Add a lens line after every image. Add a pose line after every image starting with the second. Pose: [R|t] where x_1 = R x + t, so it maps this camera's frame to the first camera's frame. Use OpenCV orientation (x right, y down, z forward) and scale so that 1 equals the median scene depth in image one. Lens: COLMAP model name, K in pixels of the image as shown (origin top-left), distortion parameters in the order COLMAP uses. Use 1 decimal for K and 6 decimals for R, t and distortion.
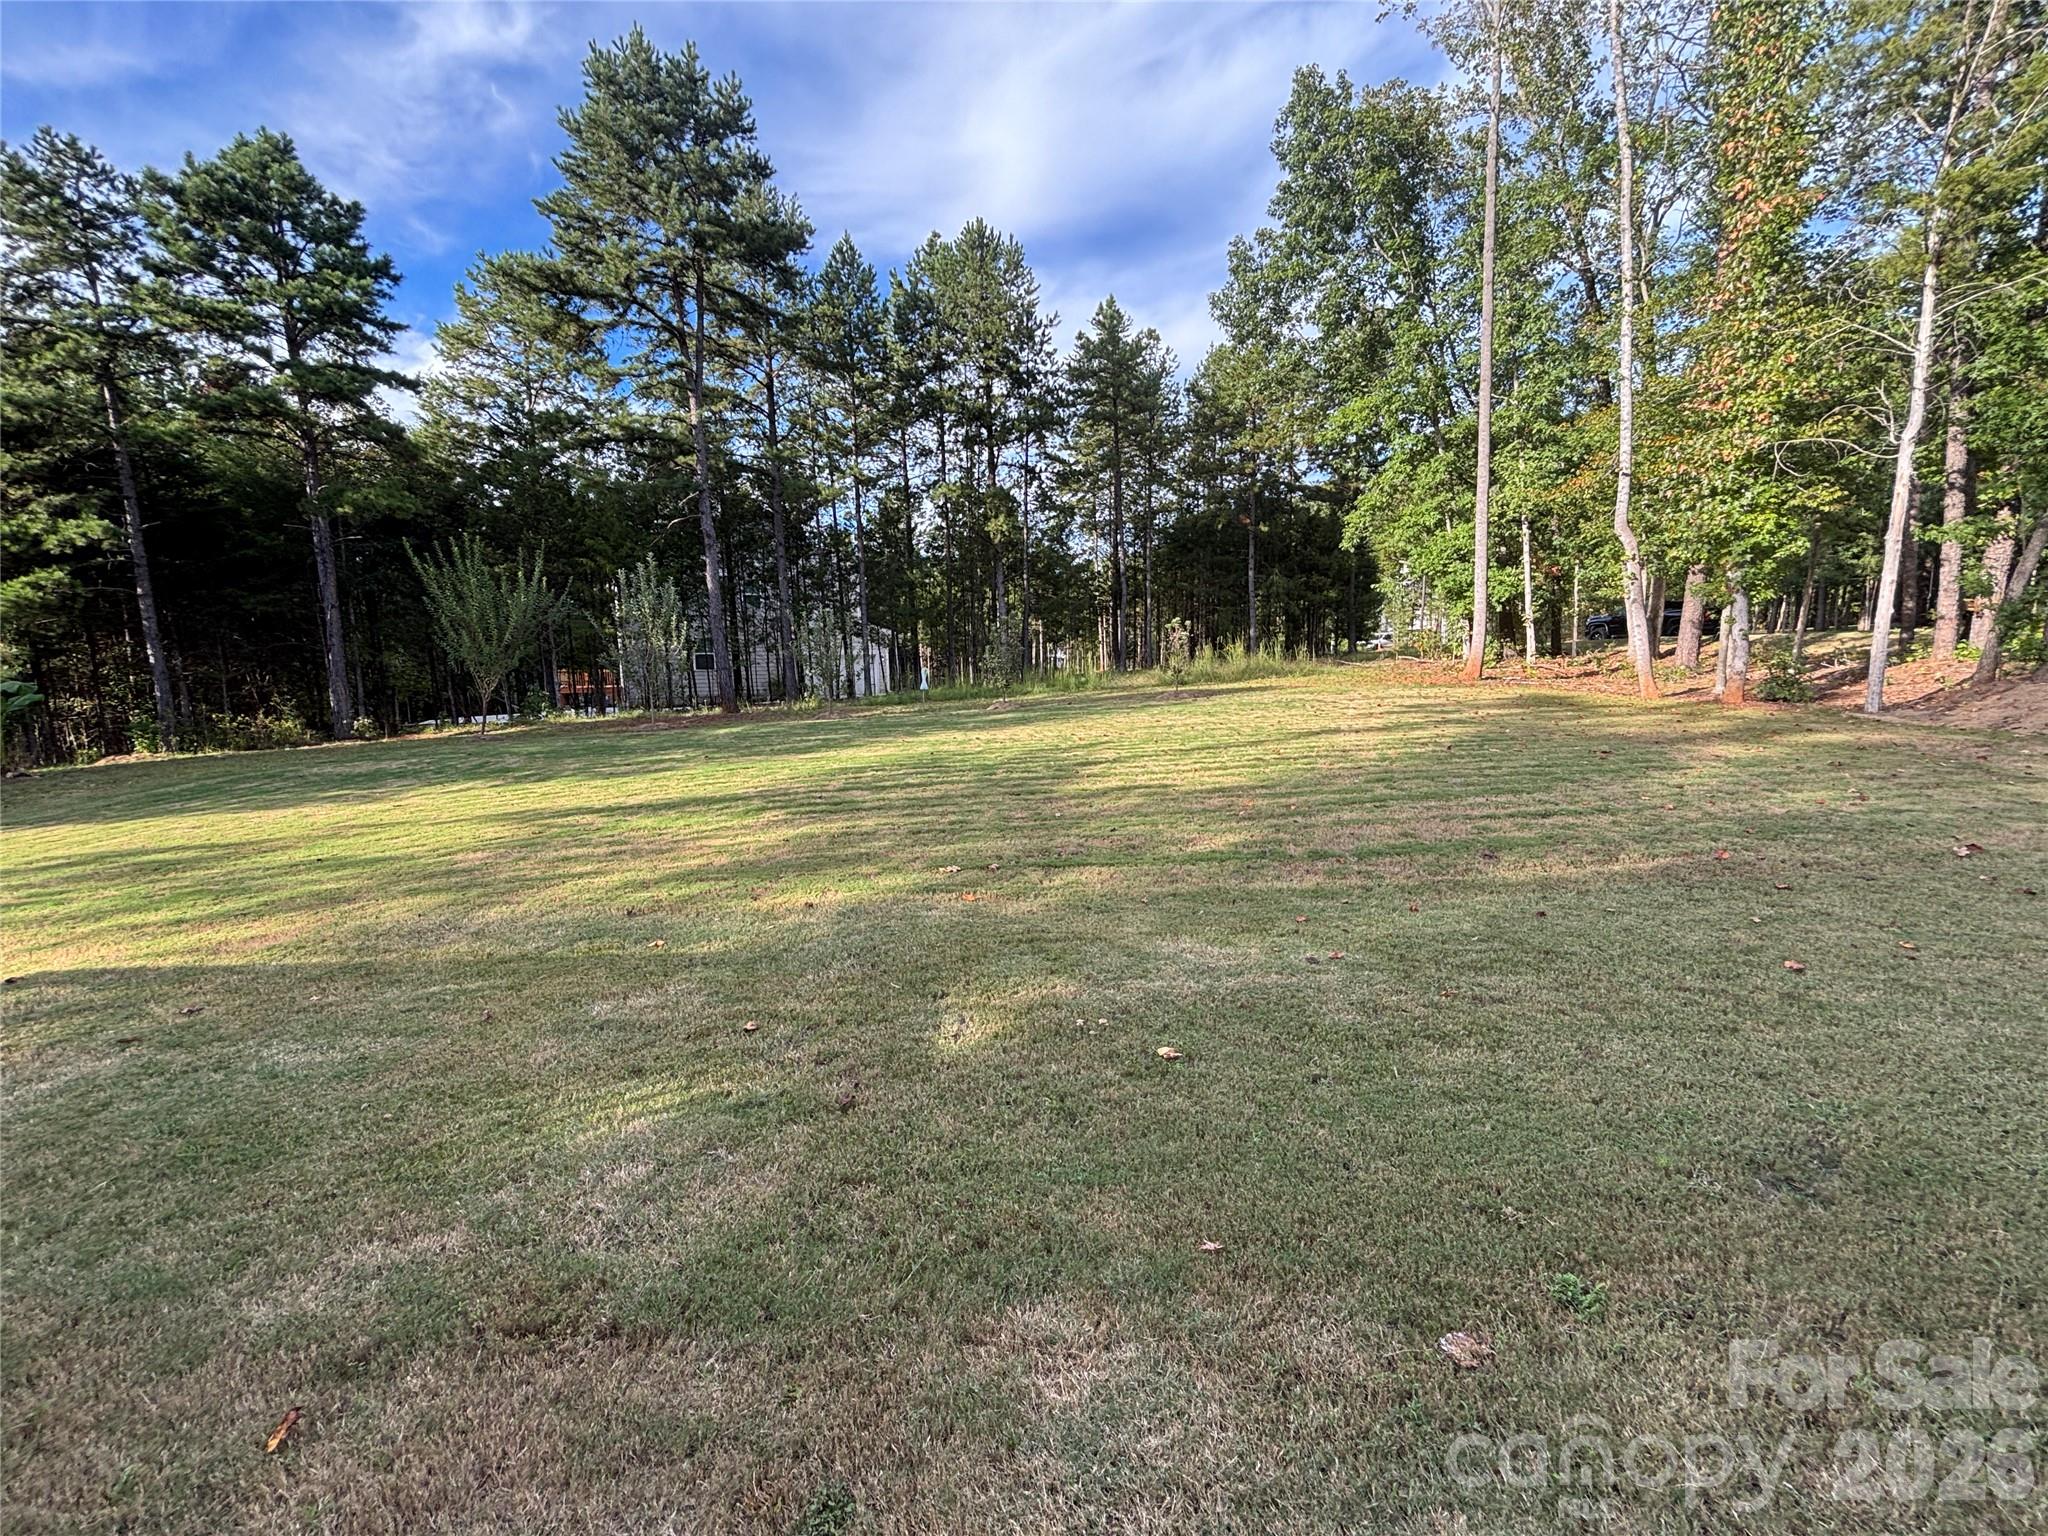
lens RADIAL K [[833.6, 0, 1038.2], [0, 833.6, 771.1], [0, 0, 1]] dist [-0.001849, 0.000373]
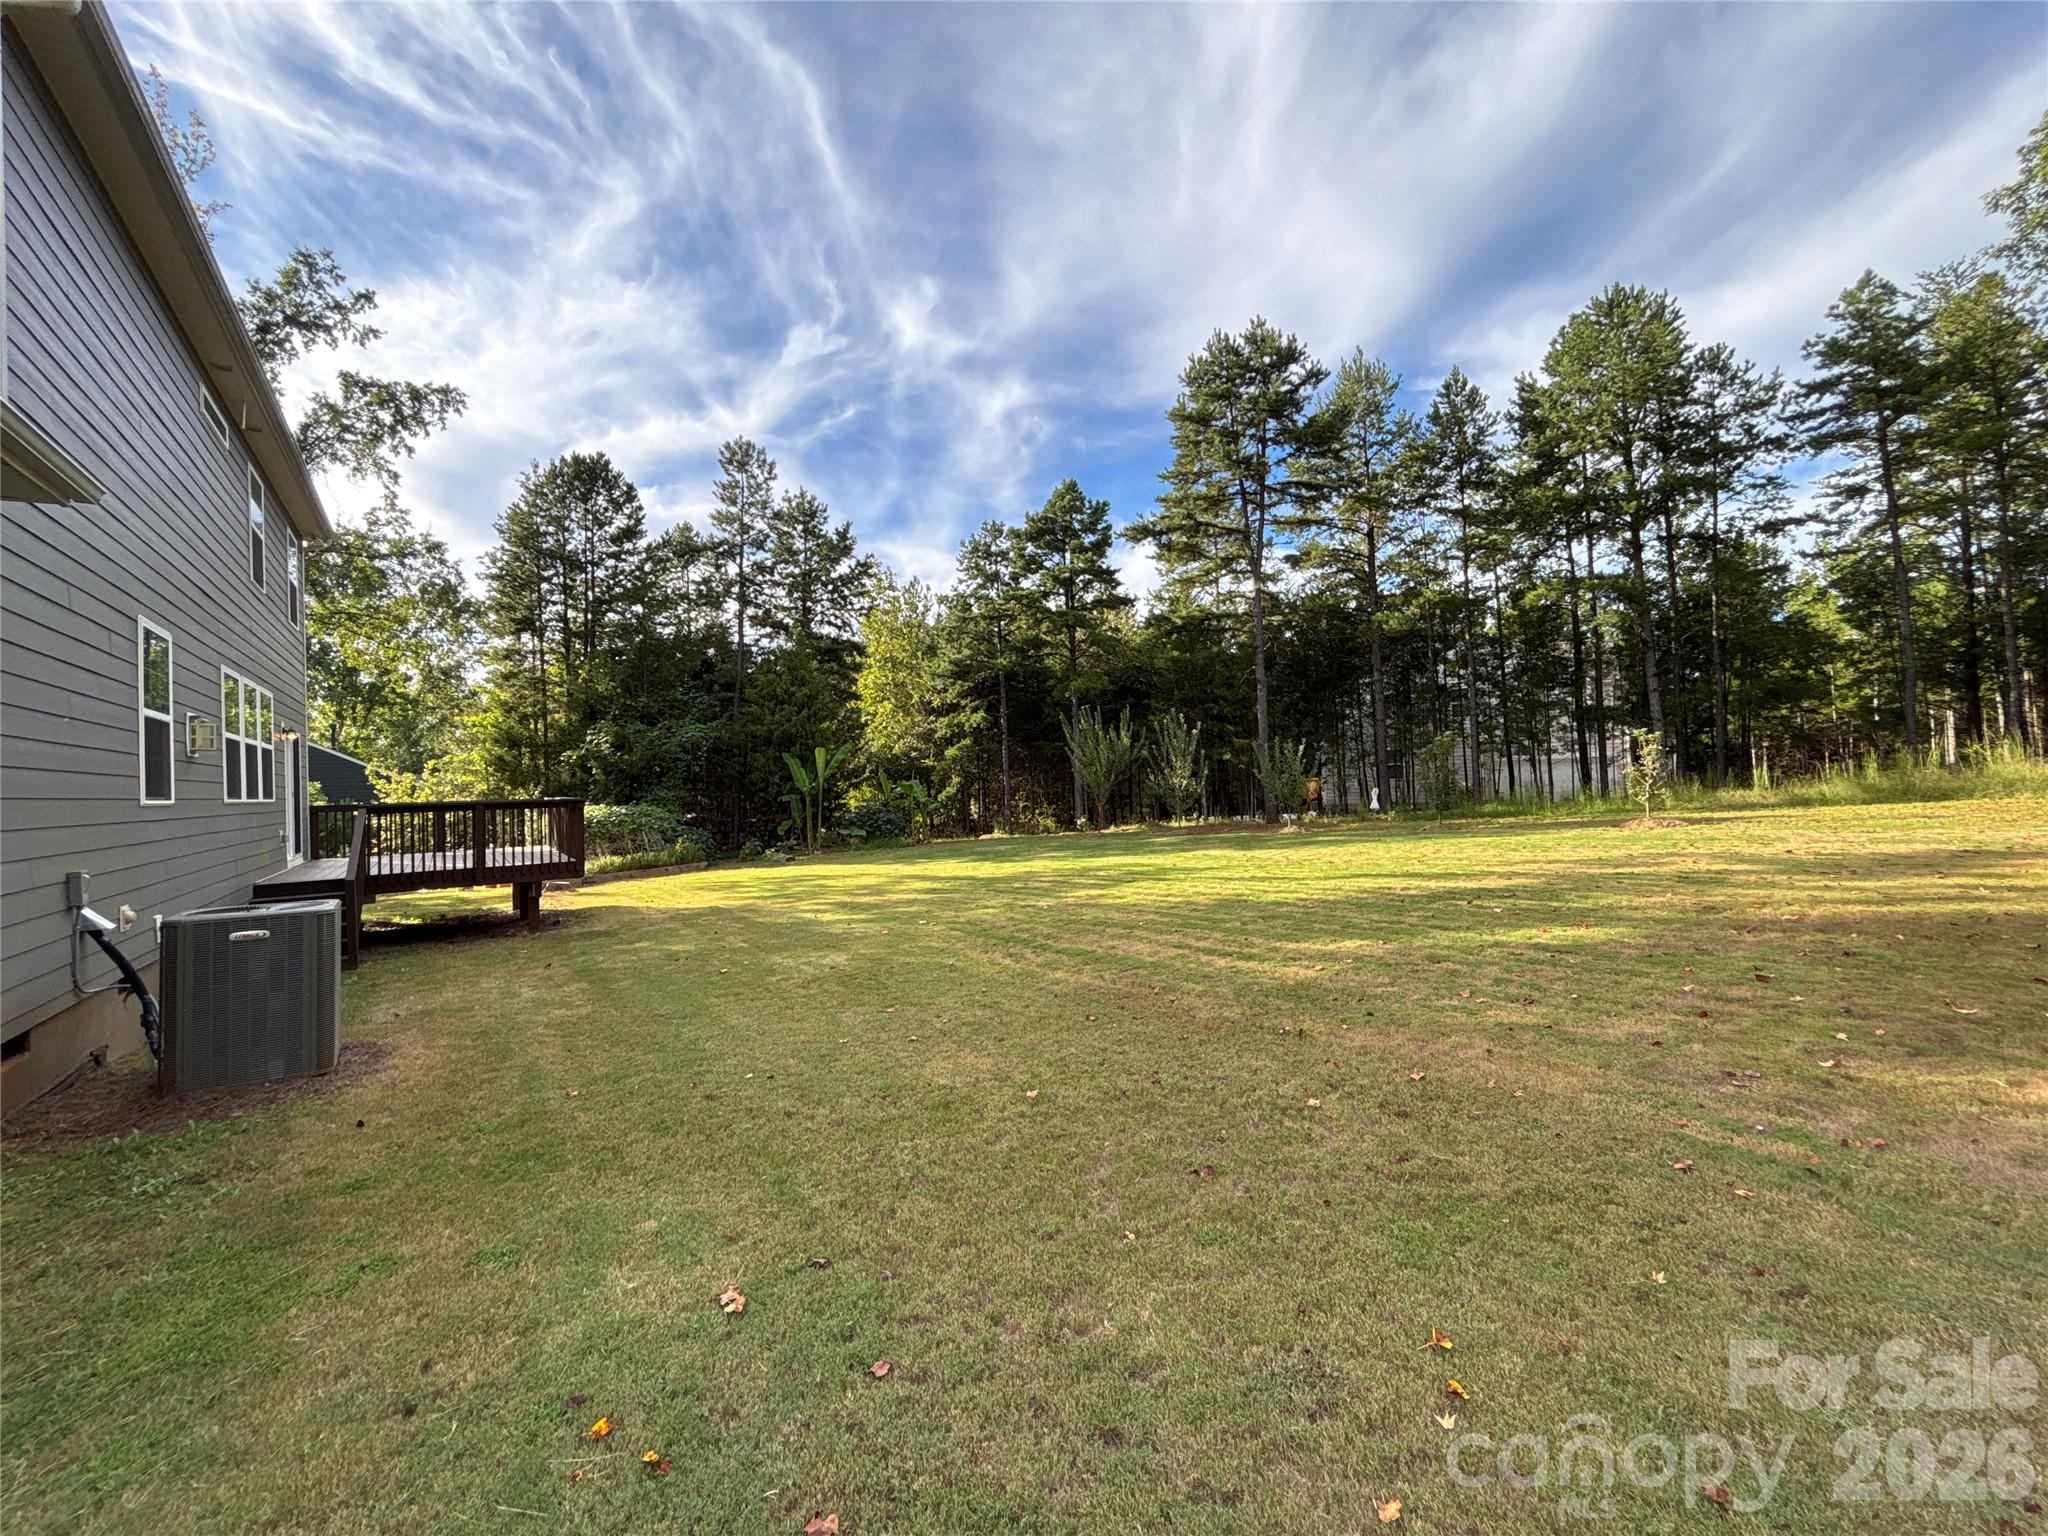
lens RADIAL K [[833.6, 0, 1020.0], [0, 833.6, 767.6], [0, 0, 1]] dist [-0.001849, 0.000373]
pose [[0.525644, -0.013473, -0.850598, 0.509663], [-0.080529, 0.994597, -0.065518, -0.050160], [0.846884, 0.102937, 0.521719, 0.072064]]
